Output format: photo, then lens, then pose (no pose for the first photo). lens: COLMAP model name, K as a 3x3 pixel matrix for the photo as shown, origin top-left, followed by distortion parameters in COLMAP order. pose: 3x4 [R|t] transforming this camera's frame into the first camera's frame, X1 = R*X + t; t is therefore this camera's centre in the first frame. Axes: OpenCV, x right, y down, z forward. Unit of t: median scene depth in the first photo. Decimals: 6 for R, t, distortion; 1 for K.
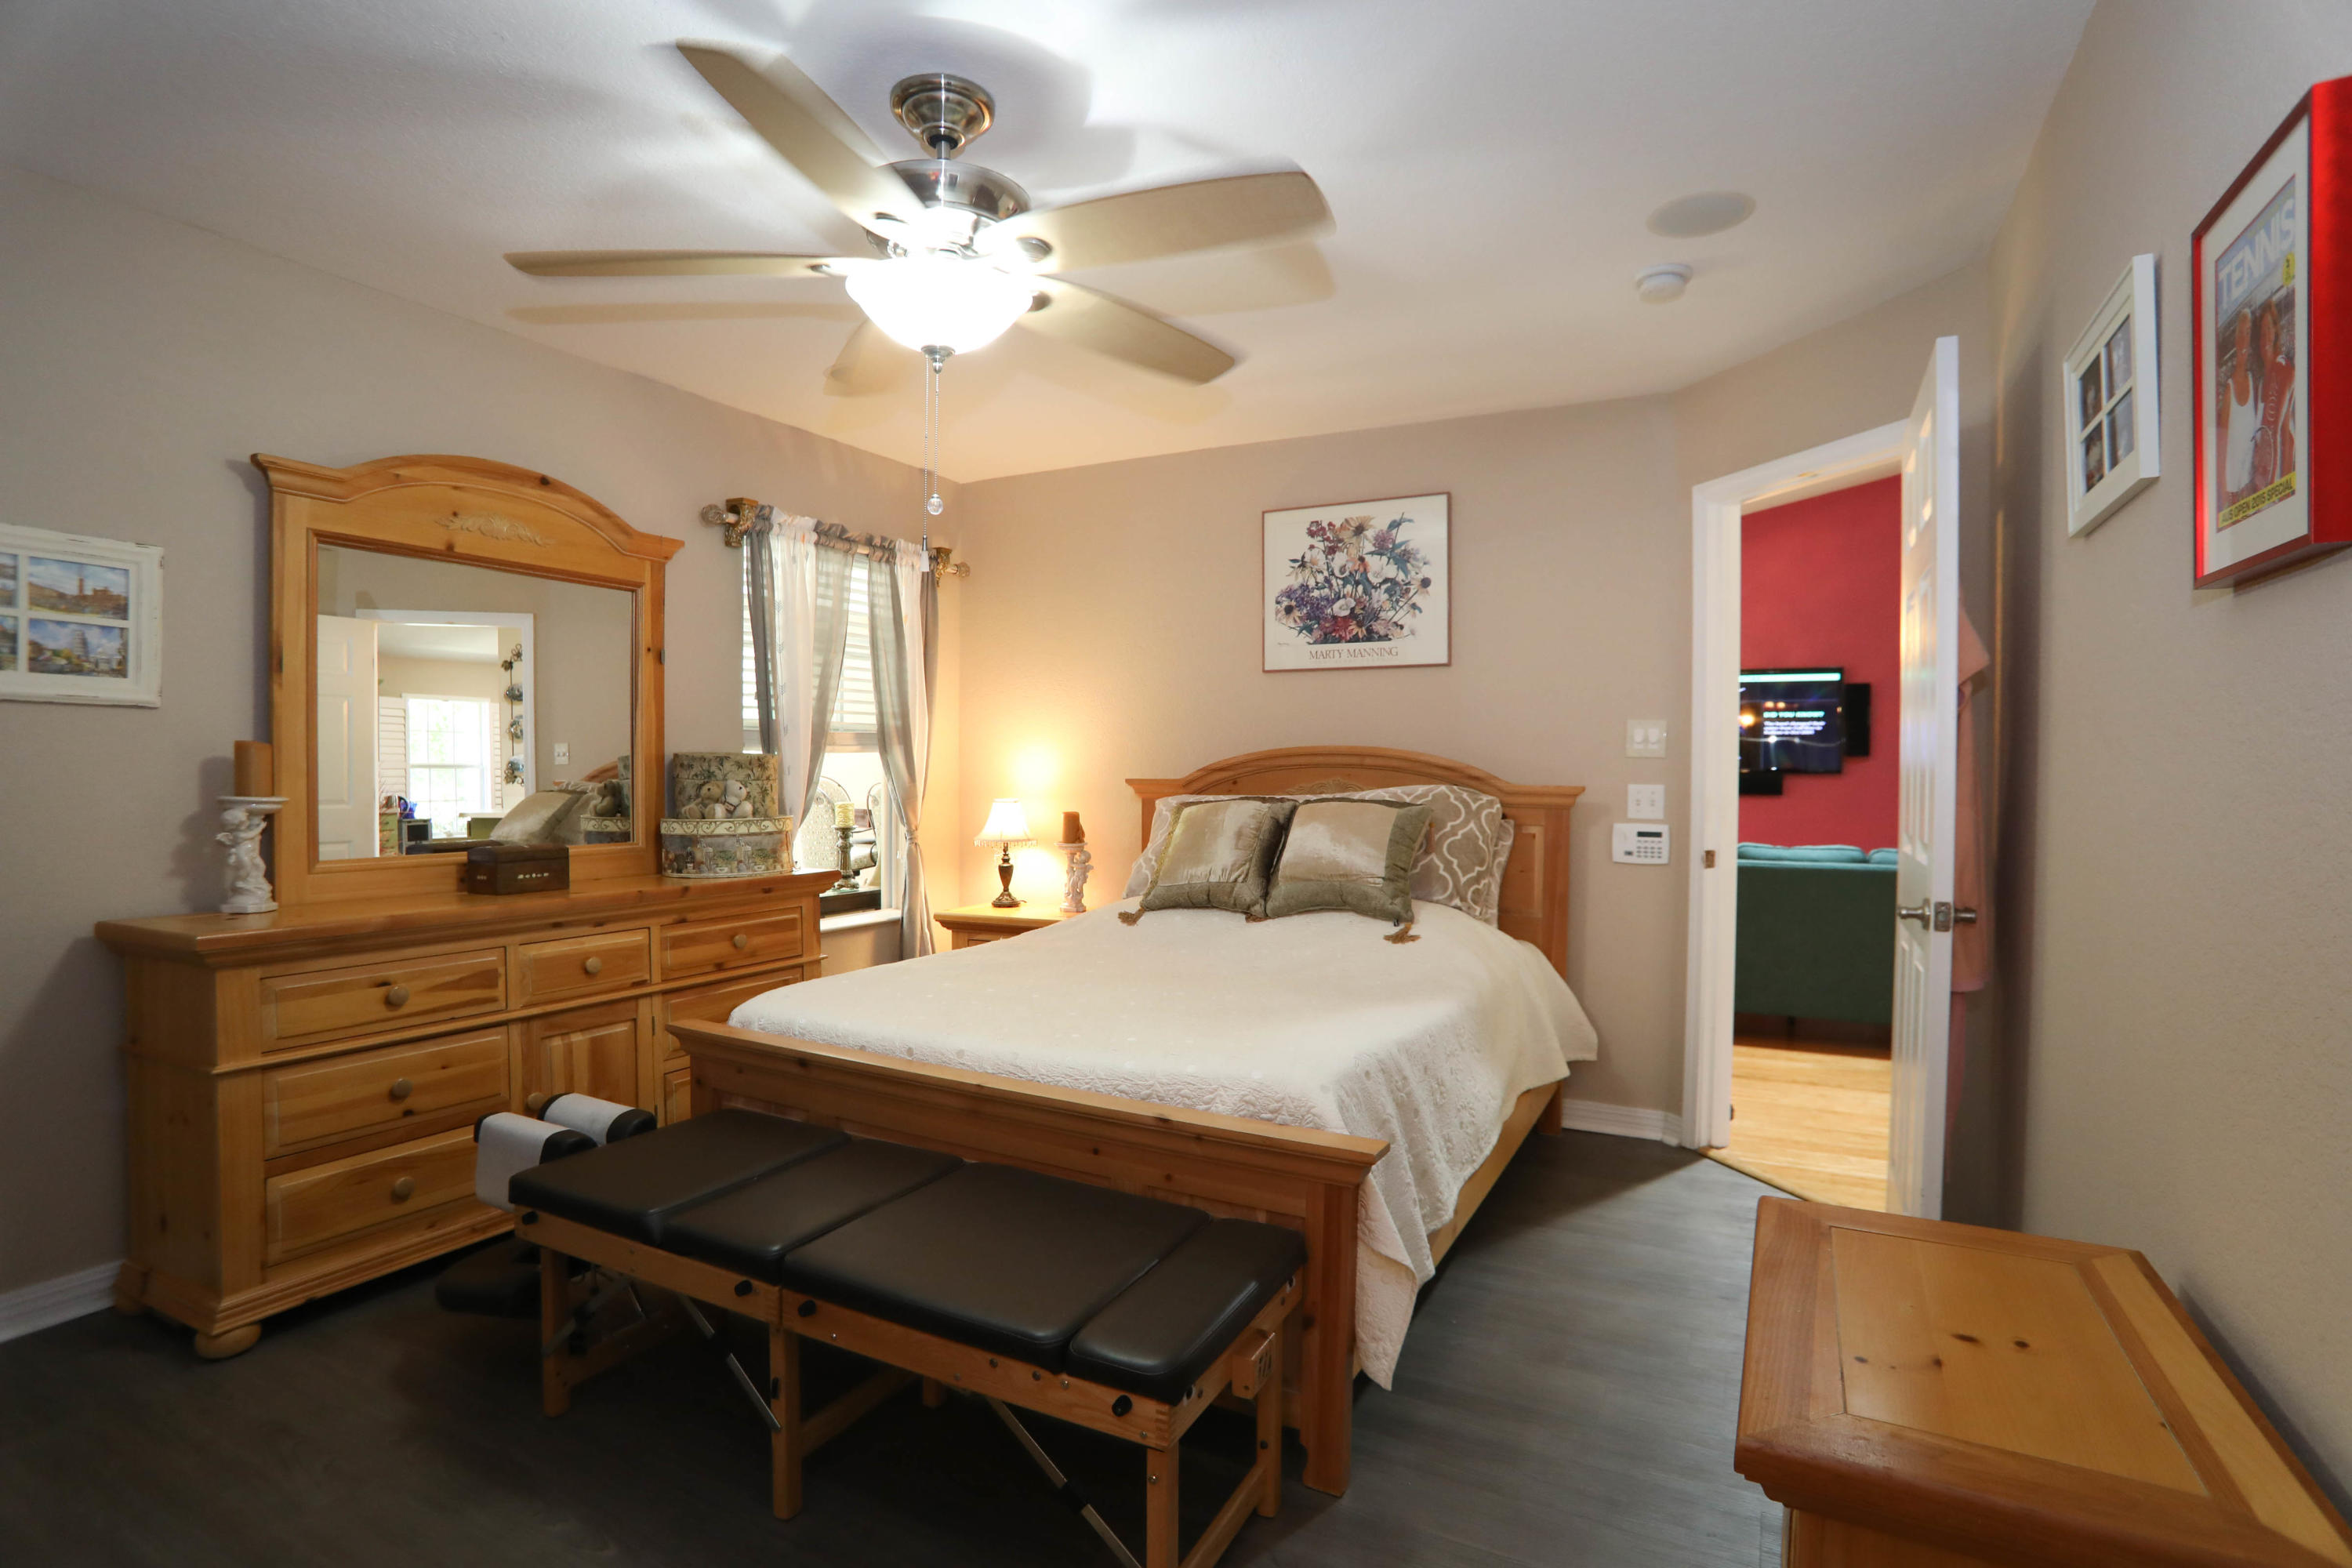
lens RADIAL K [[1150.8, 0, 1176.0], [0, 1150.8, 784.0], [0, 0, 1]] dist [-0.088910, 0.040064]
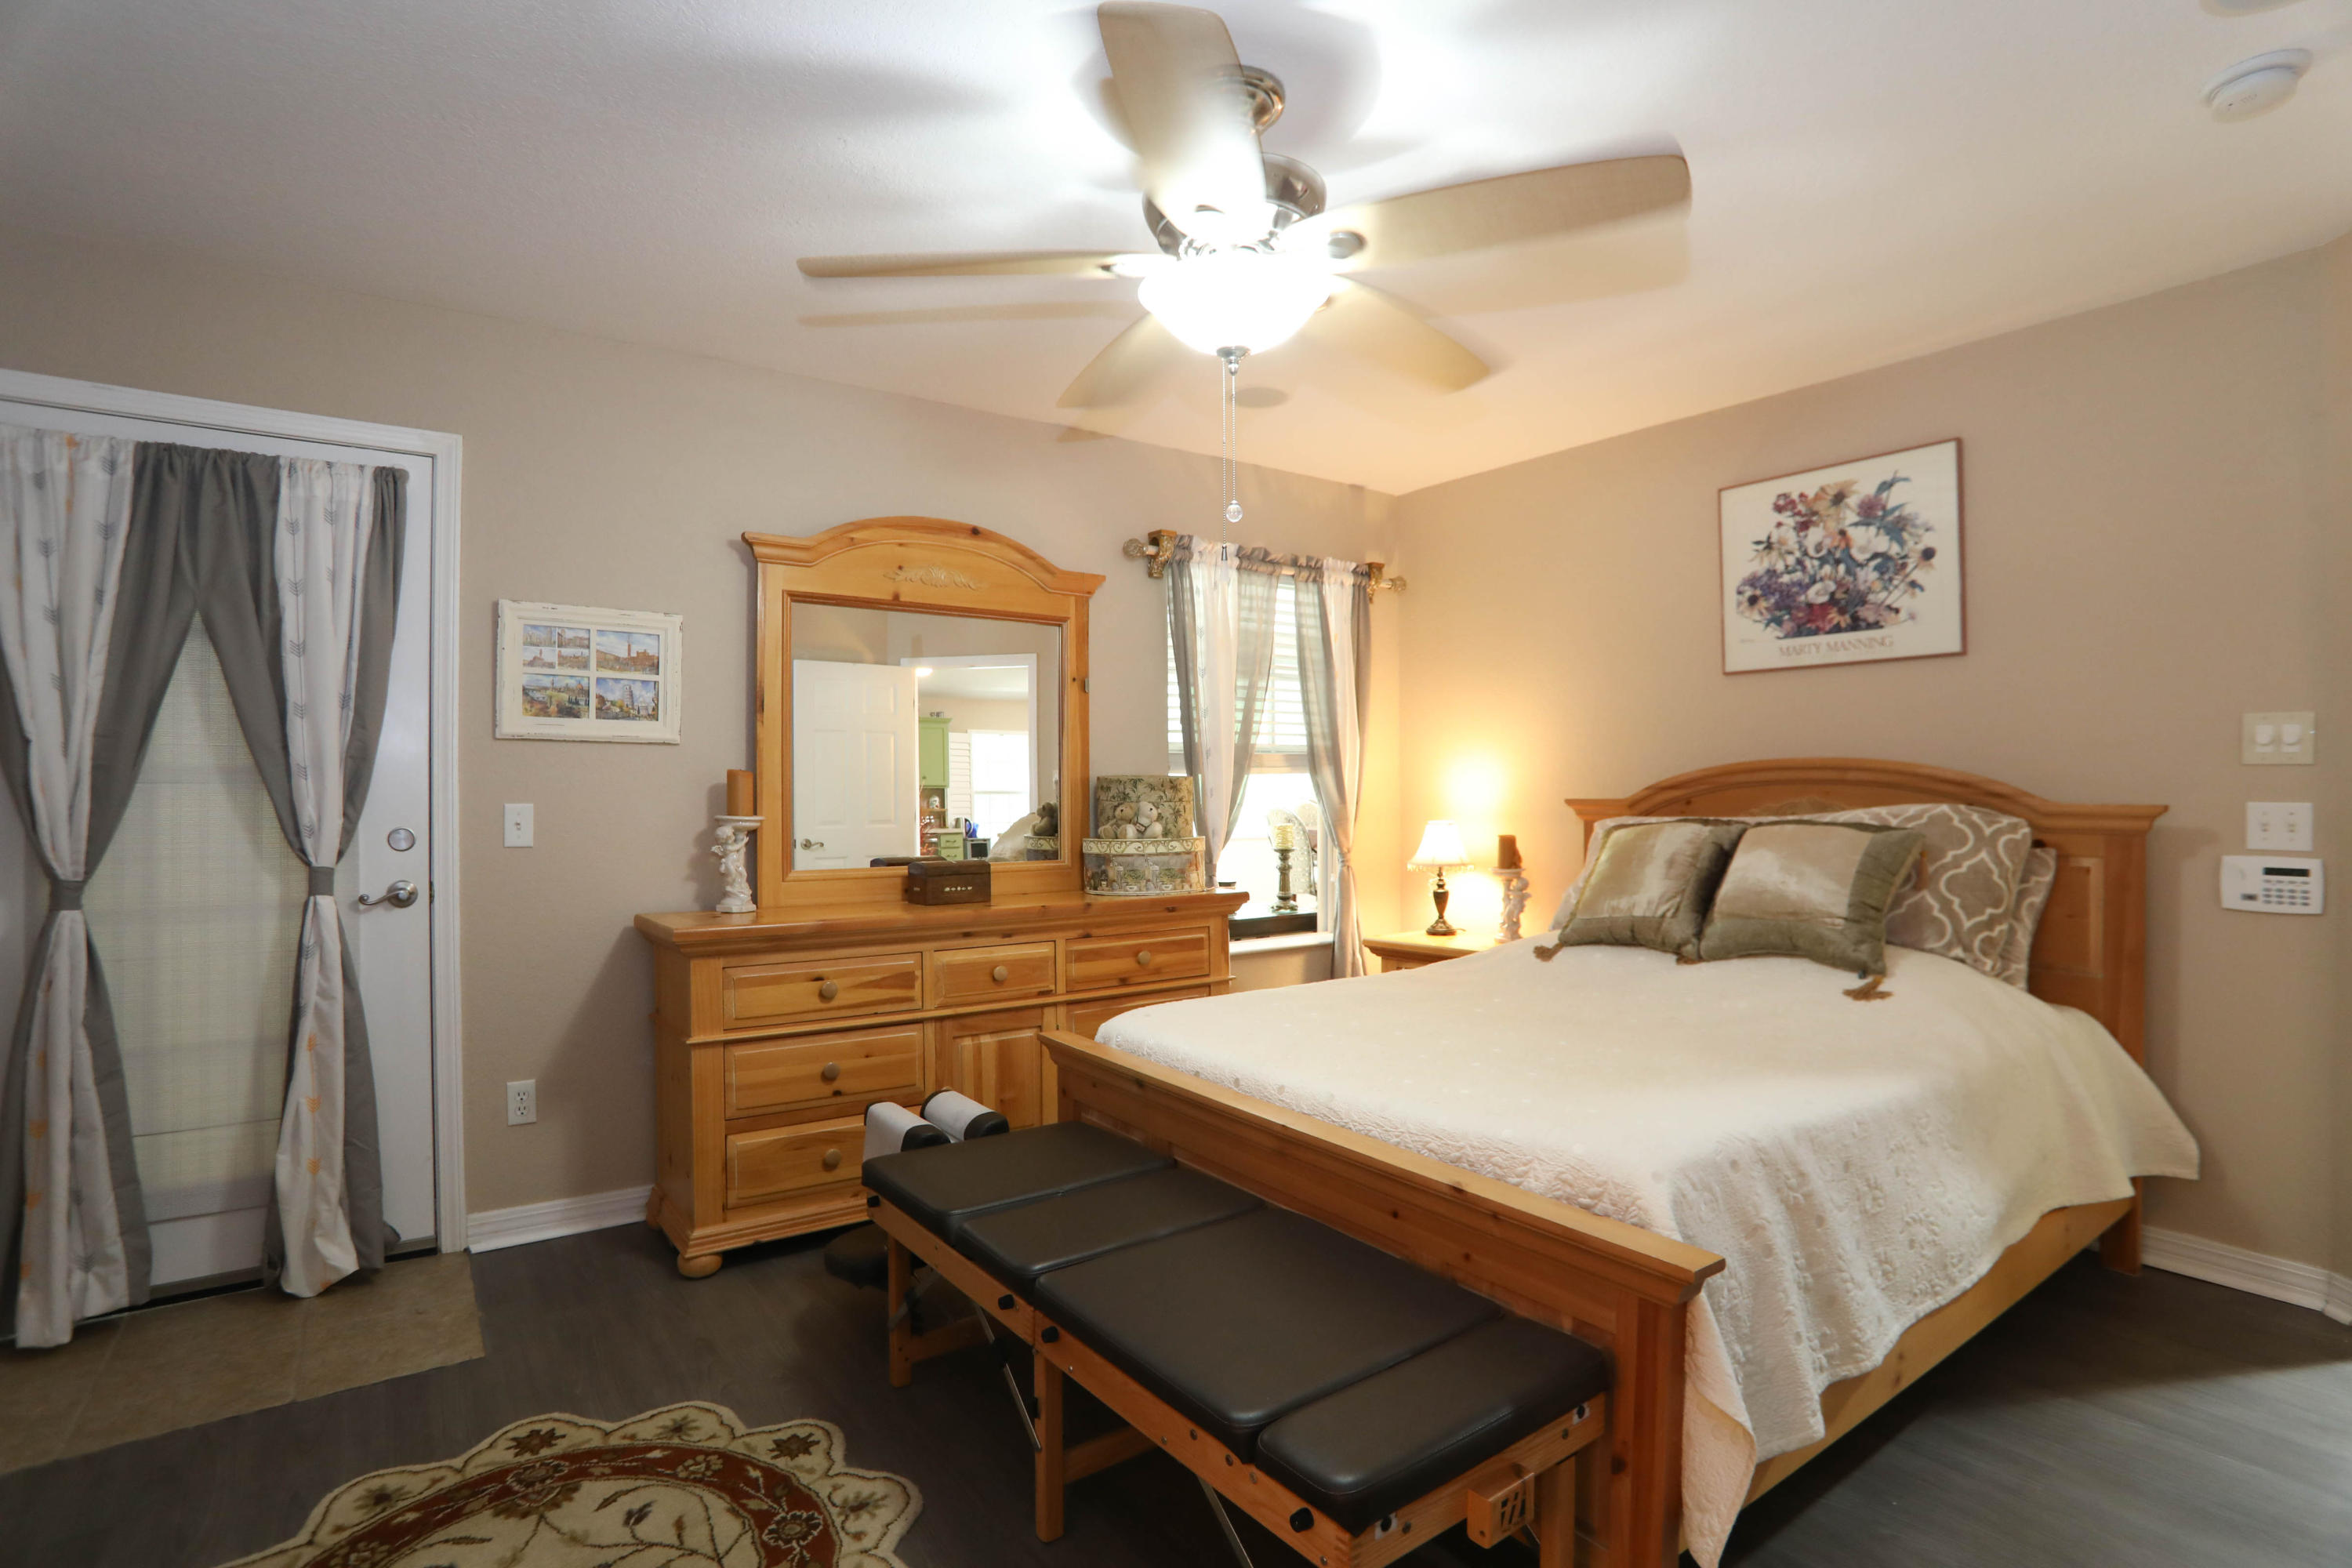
lens RADIAL K [[1150.8, 0, 1176.0], [0, 1150.8, 784.0], [0, 0, 1]] dist [-0.088910, 0.040064]
pose [[0.895894, -0.010604, -0.444141, 0.097351], [0.001578, 0.999785, -0.020688, 0.002117], [0.444265, 0.017834, 0.895718, 0.069673]]
